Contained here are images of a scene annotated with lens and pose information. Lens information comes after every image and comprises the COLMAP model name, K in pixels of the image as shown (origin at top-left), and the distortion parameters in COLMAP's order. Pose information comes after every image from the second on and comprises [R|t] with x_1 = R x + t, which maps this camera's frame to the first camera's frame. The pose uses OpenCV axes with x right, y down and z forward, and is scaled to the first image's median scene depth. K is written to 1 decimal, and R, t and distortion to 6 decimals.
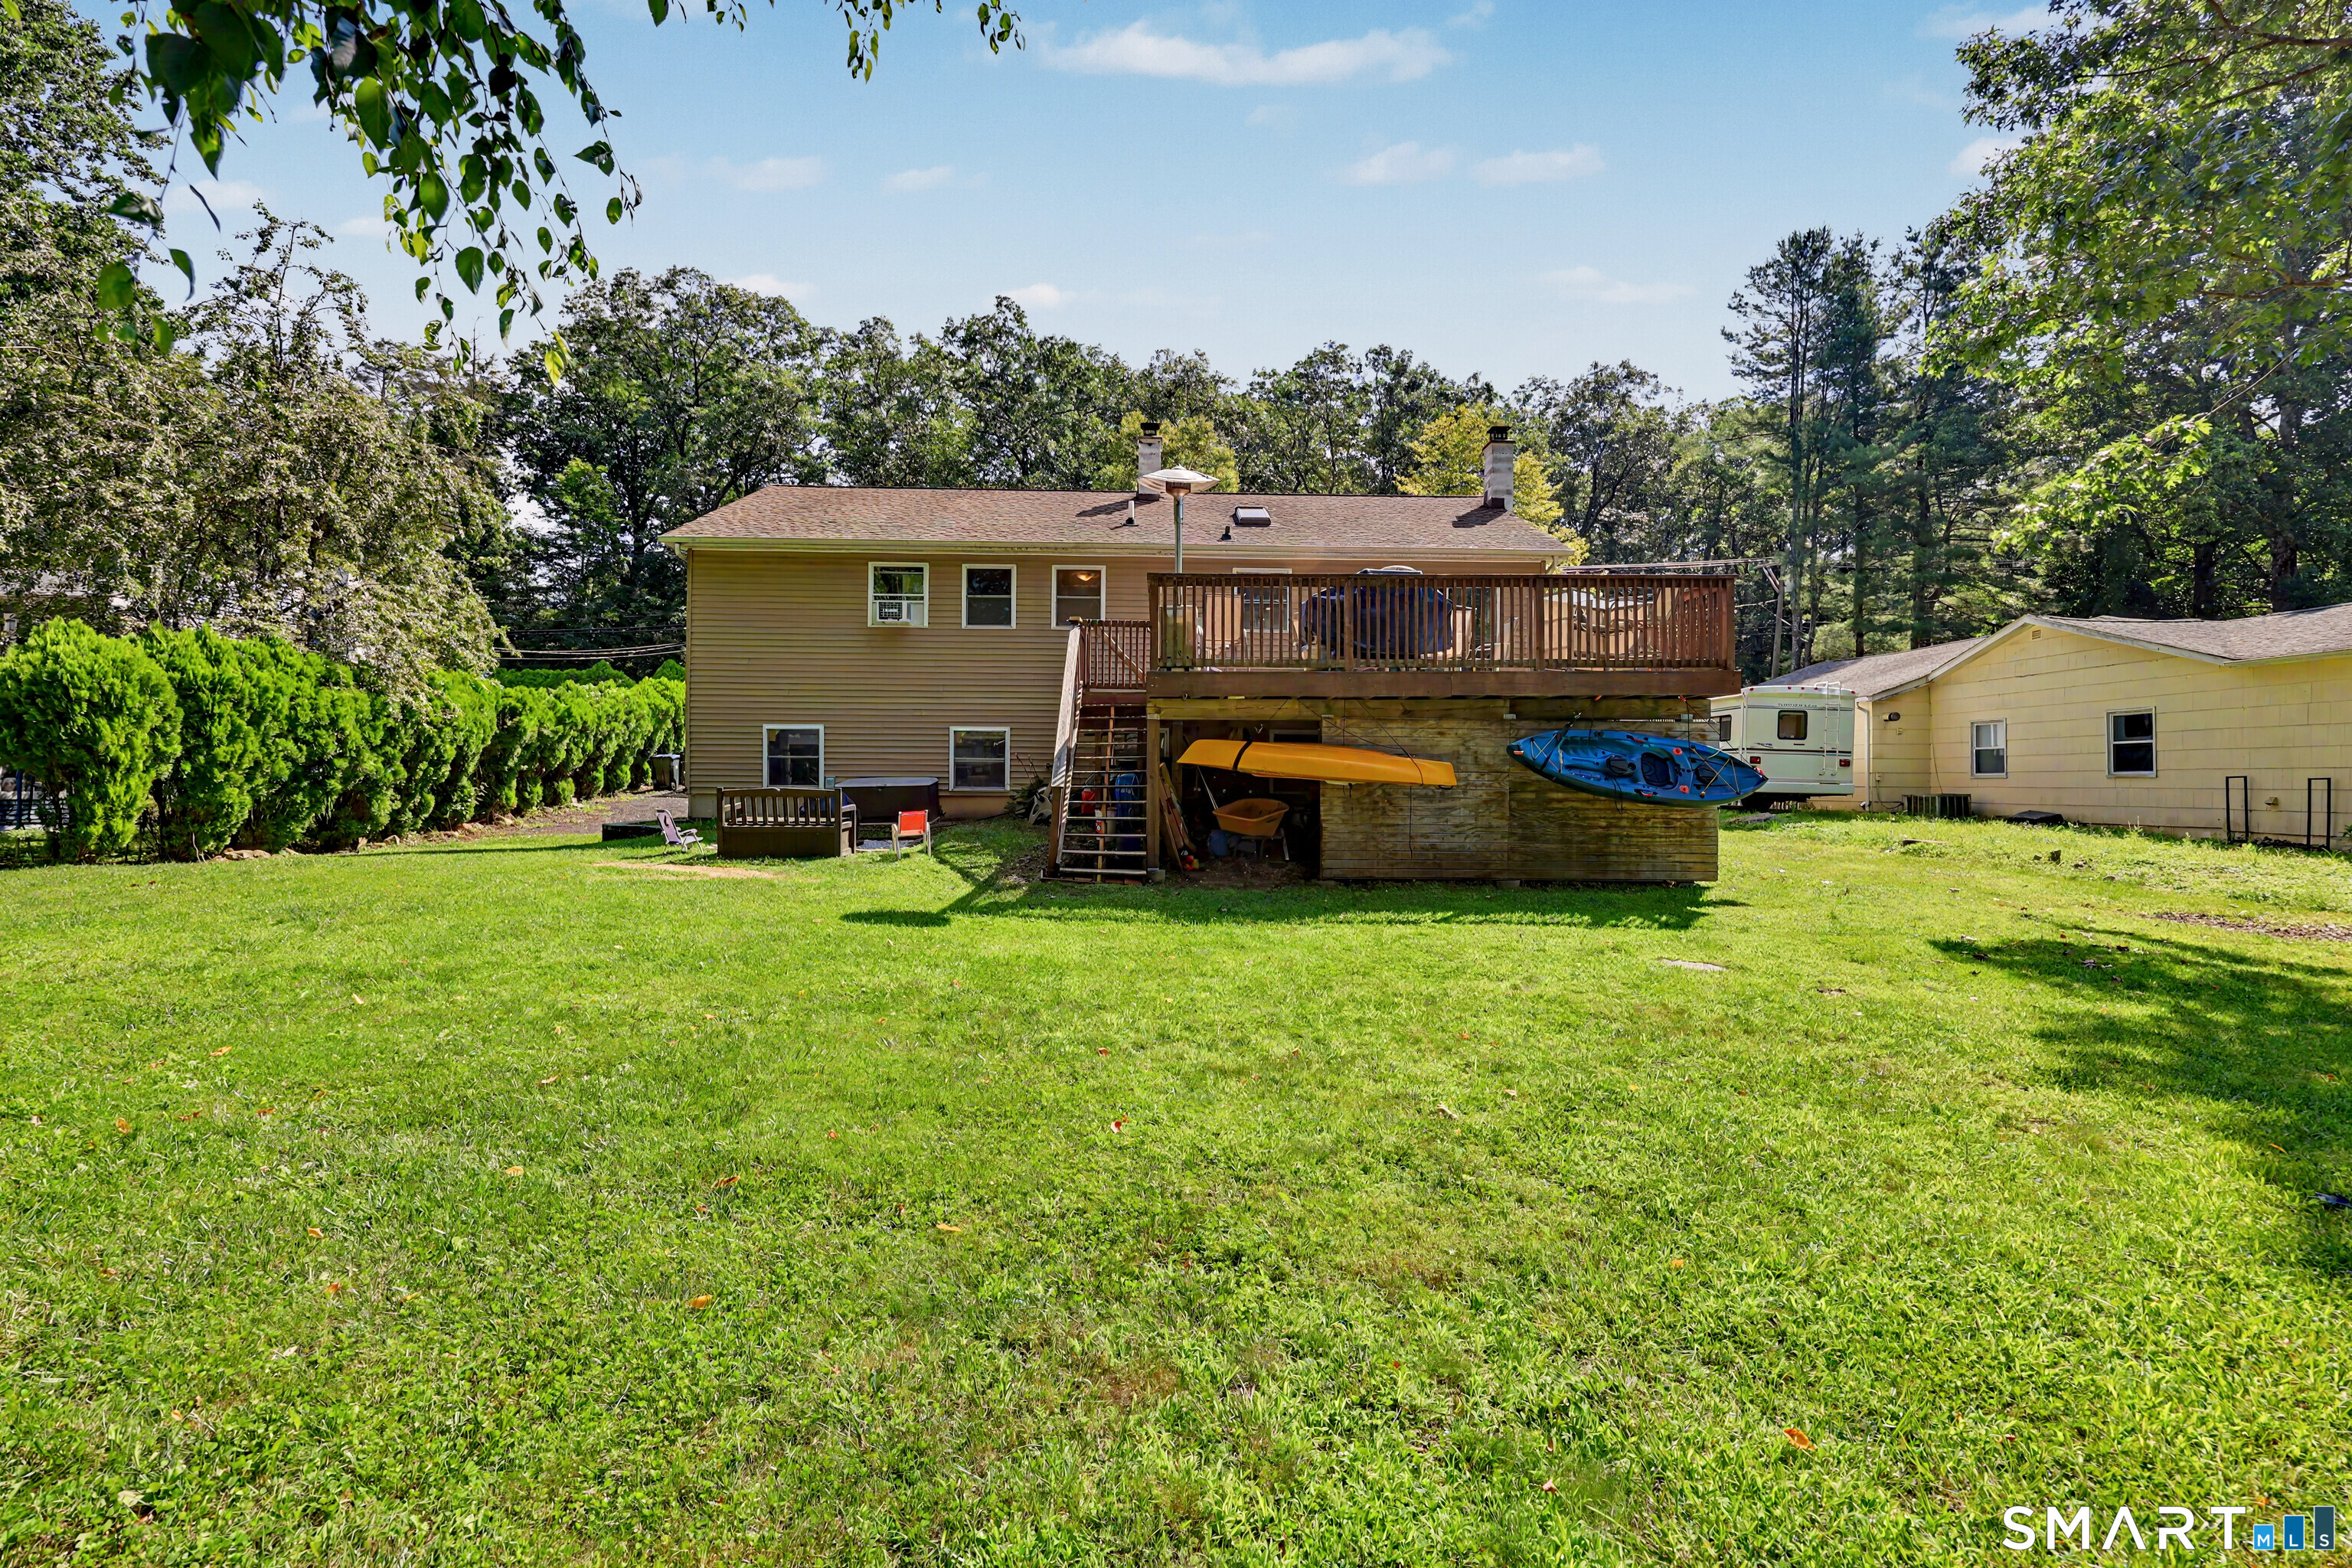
lens RADIAL K [[933.2, 0, 1182.8], [0, 933.2, 774.4], [0, 0, 1]] dist [0.001549, 0.000140]
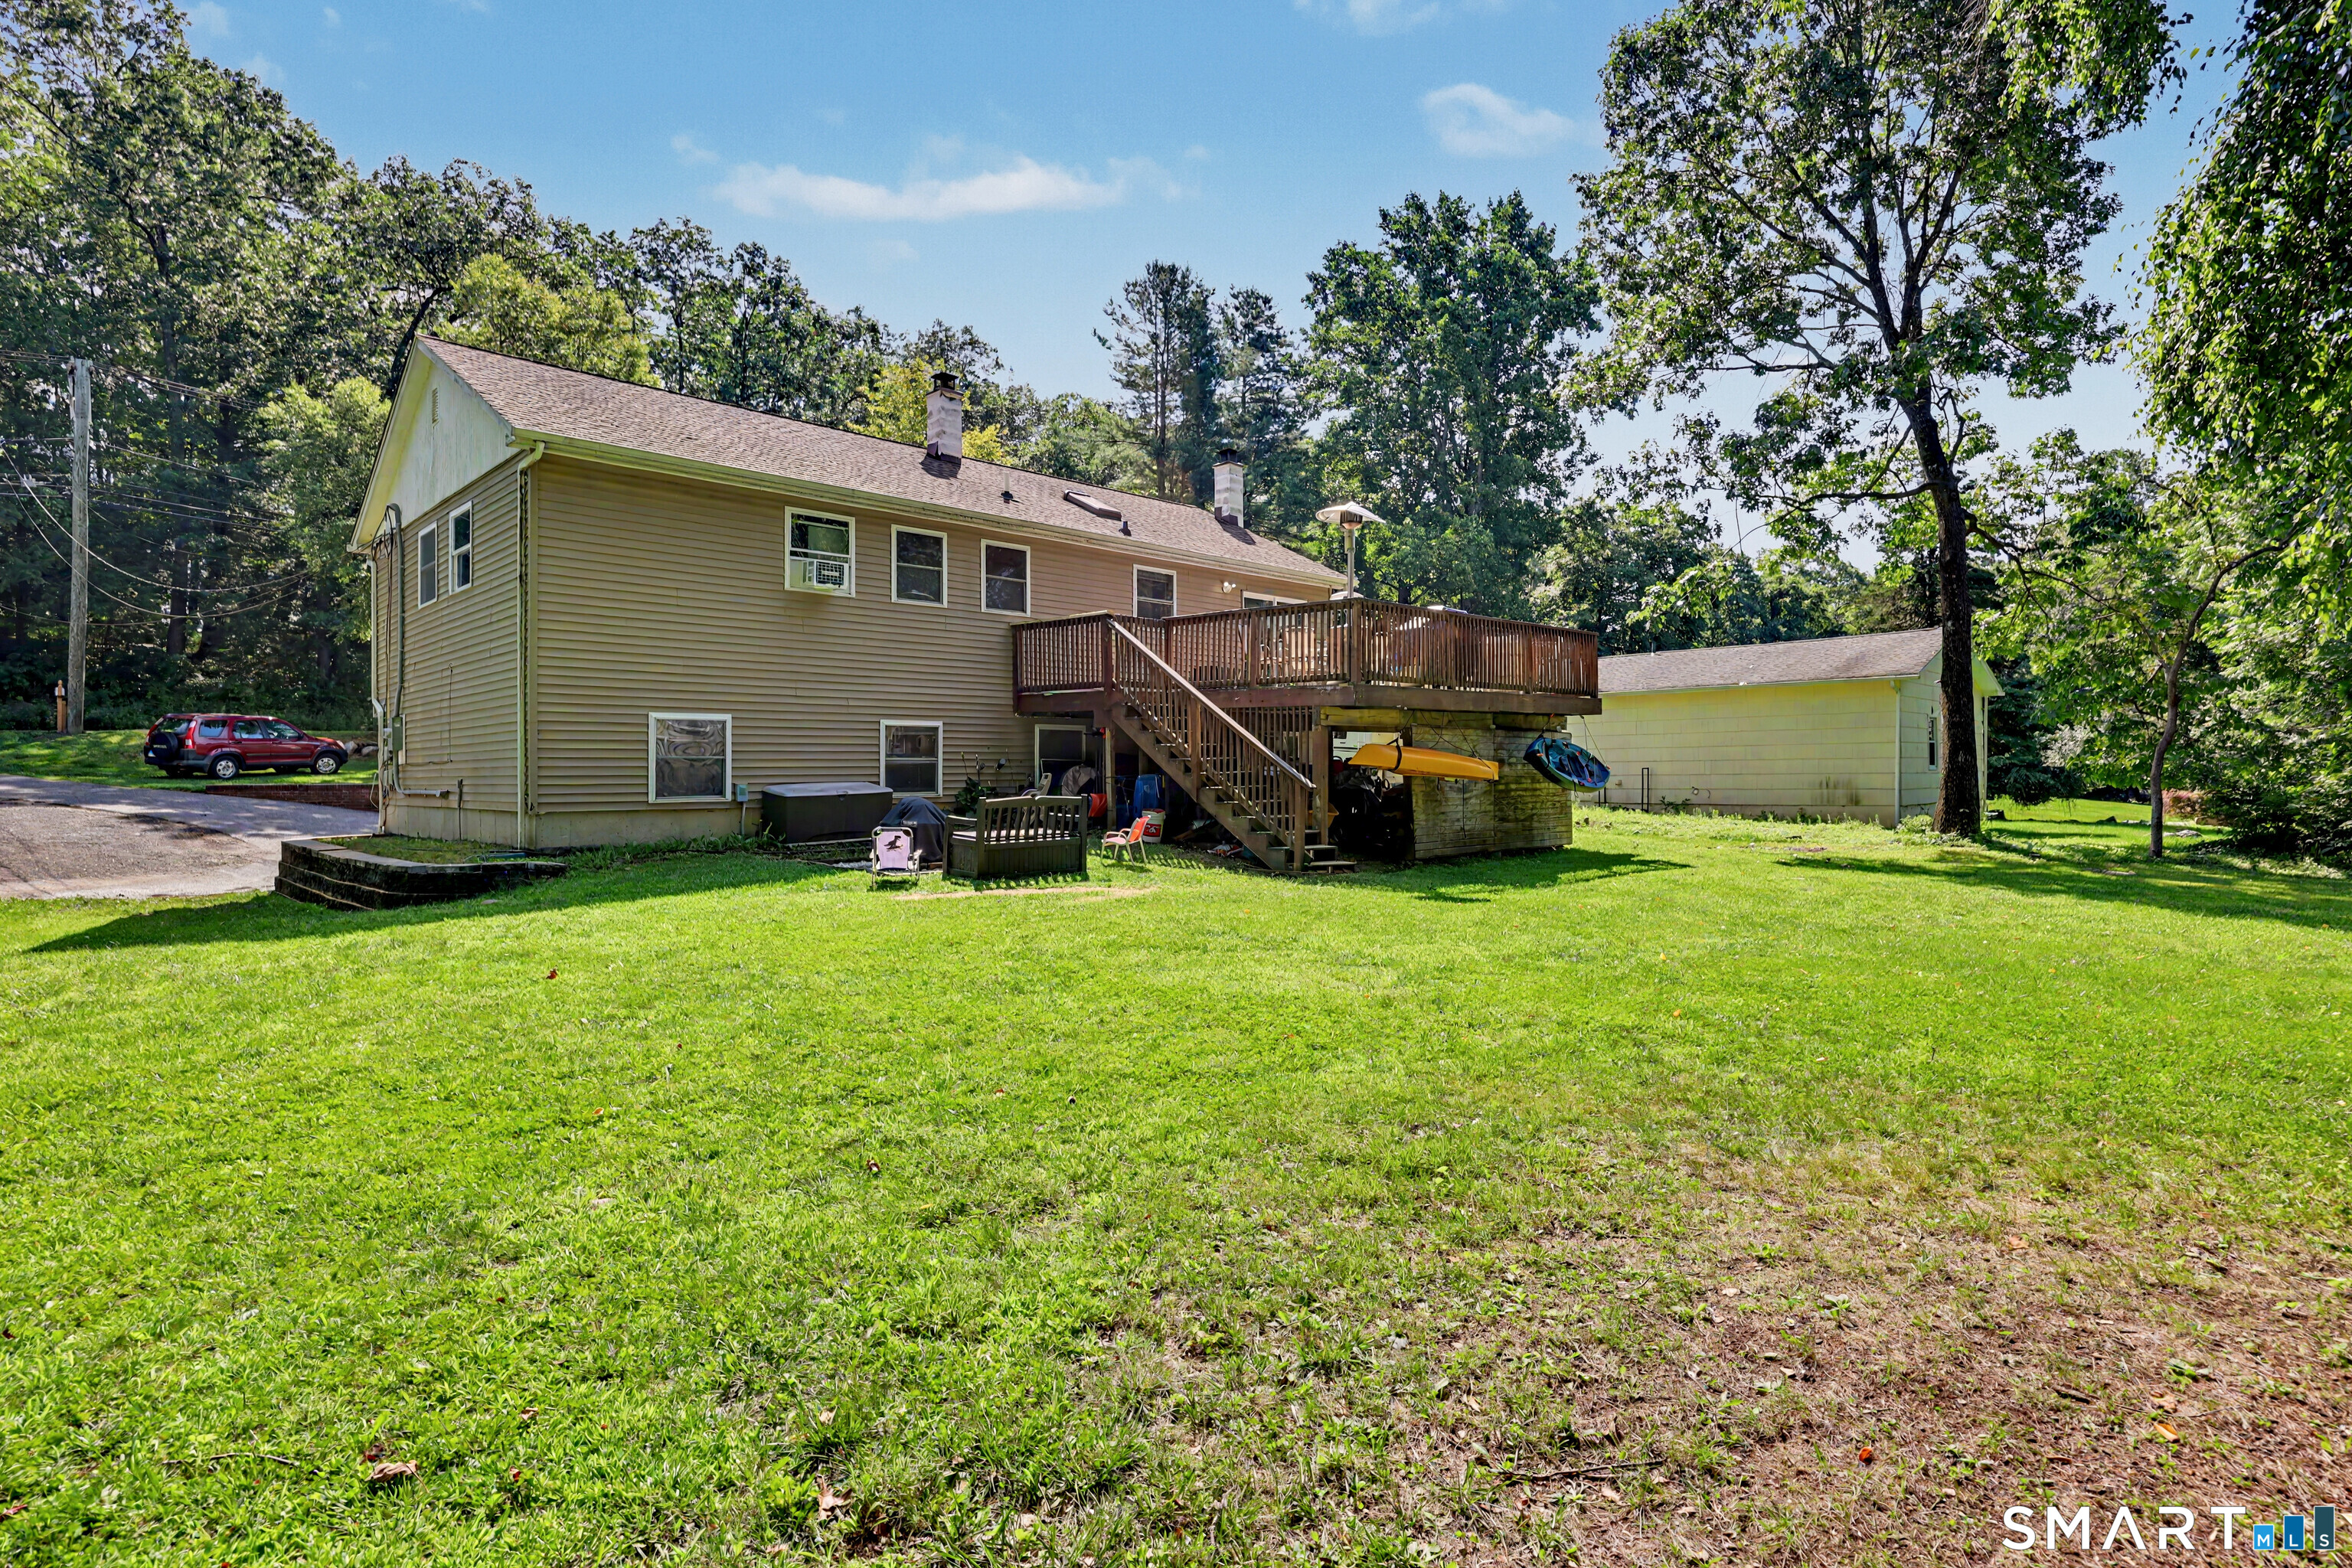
lens RADIAL K [[1137.8, 0, 1182.2], [0, 1137.8, 730.1], [0, 0, 1]] dist [0.000070, 0.000030]
pose [[0.746075, 0.014173, 0.665712, -0.676449], [0.007039, 0.999550, -0.029169, -0.010074], [-0.665825, 0.026448, 0.745639, 0.074756]]
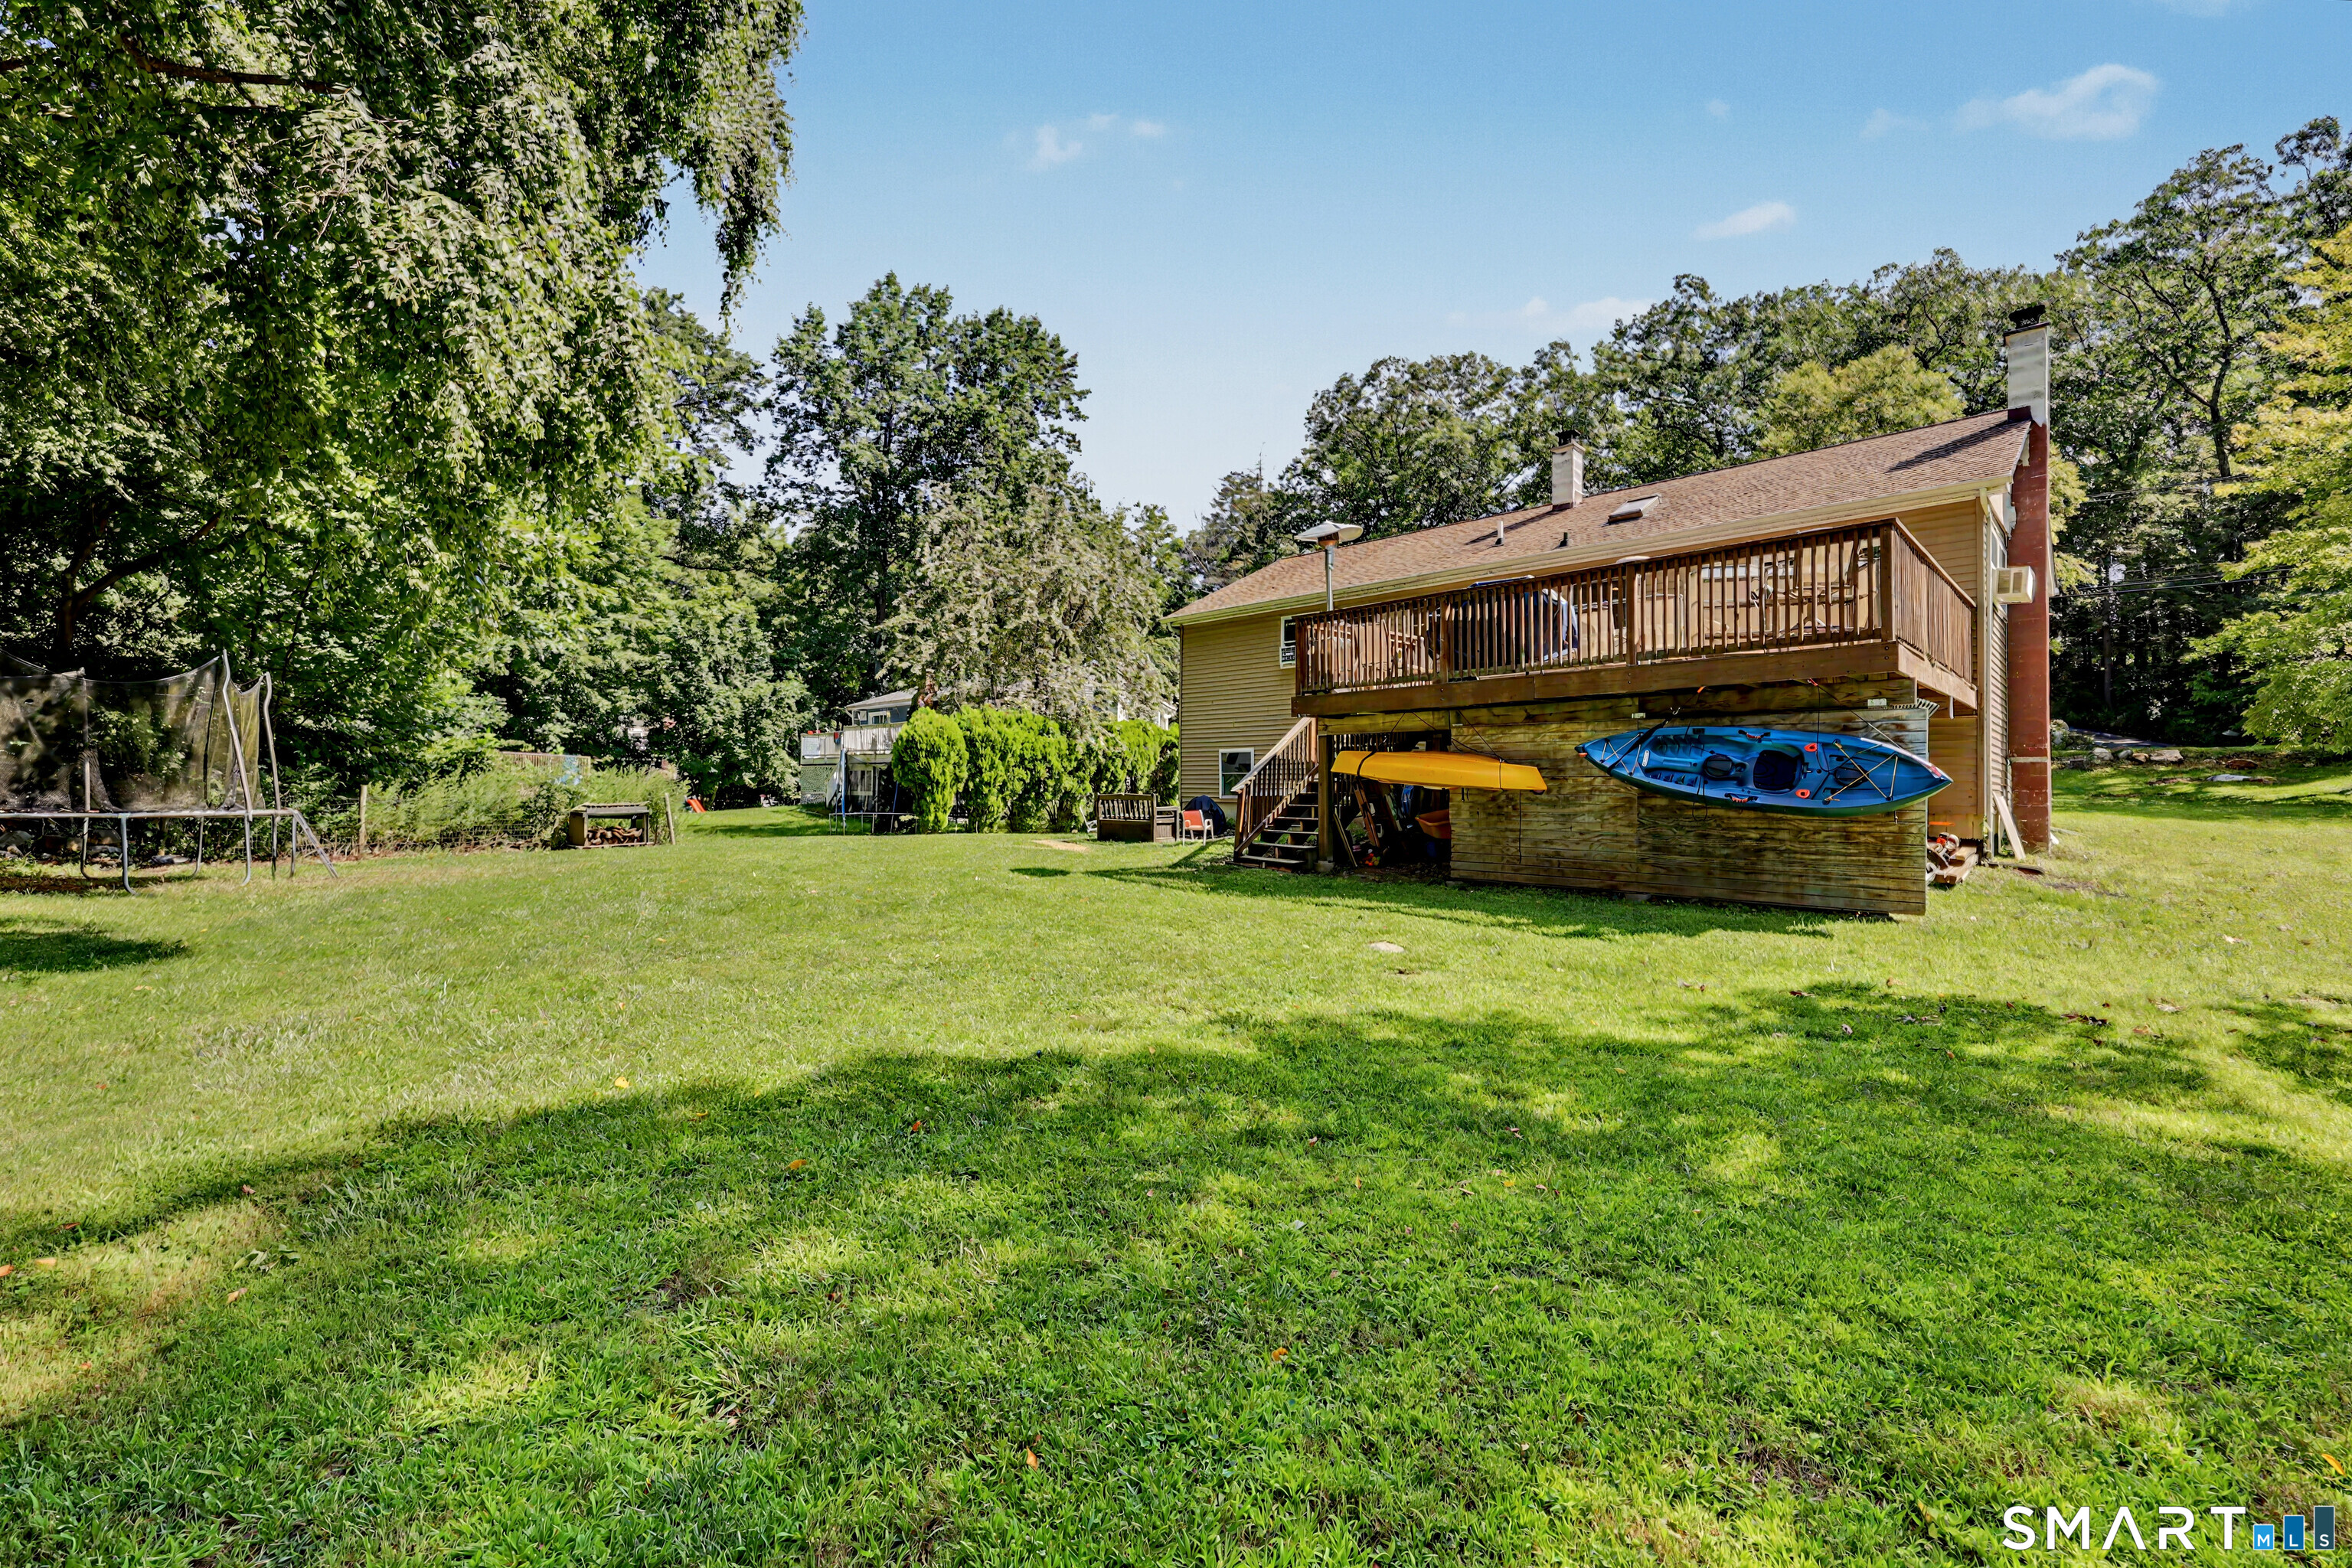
lens RADIAL K [[933.2, 0, 1182.8], [0, 933.2, 774.4], [0, 0, 1]] dist [0.001549, 0.000140]
pose [[0.708037, -0.015546, -0.706004, 0.449884], [-0.000037, 0.999757, -0.022052, 0.010848], [0.706175, 0.015640, 0.707865, 0.024068]]
